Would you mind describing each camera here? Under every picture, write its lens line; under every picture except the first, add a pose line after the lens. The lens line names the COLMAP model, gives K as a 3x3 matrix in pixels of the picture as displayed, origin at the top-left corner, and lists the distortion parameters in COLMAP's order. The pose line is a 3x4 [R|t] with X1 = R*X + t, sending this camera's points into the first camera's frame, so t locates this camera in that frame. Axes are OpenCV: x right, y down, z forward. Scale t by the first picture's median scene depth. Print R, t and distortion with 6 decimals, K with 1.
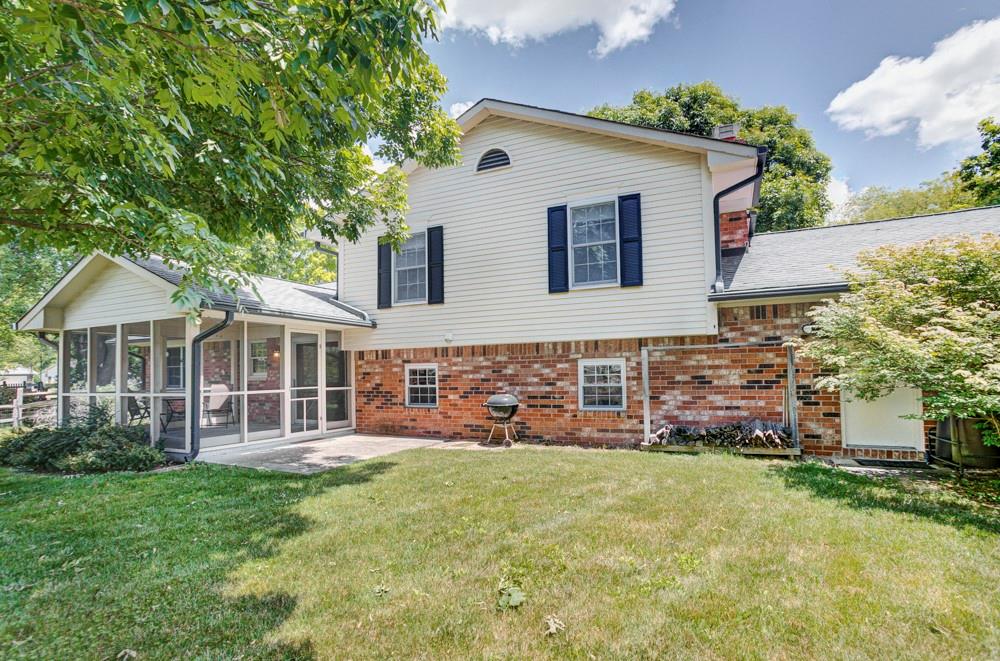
lens RADIAL K [[530.3, 0, 484.1], [0, 530.3, 361.8], [0, 0, 1]] dist [-0.013069, 0.000648]
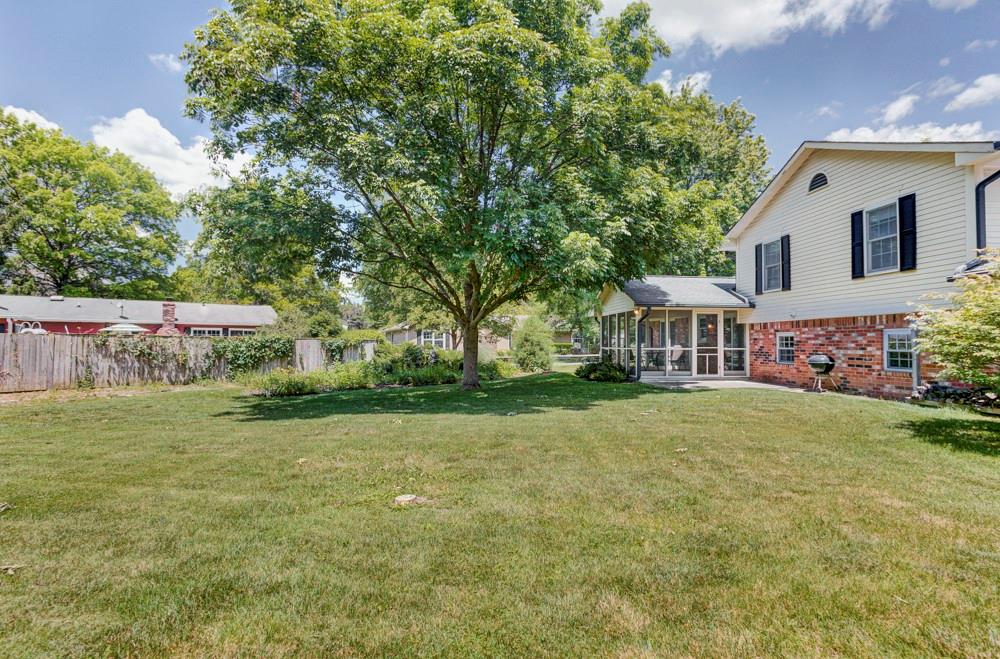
lens RADIAL K [[498.4, 0, 504.6], [0, 498.4, 329.9], [0, 0, 1]] dist [-0.042149, 0.019021]
pose [[0.542204, -0.003973, -0.840237, 0.638983], [0.009572, 0.999953, 0.001449, -0.013358], [0.840192, -0.008828, 0.542217, -0.357010]]
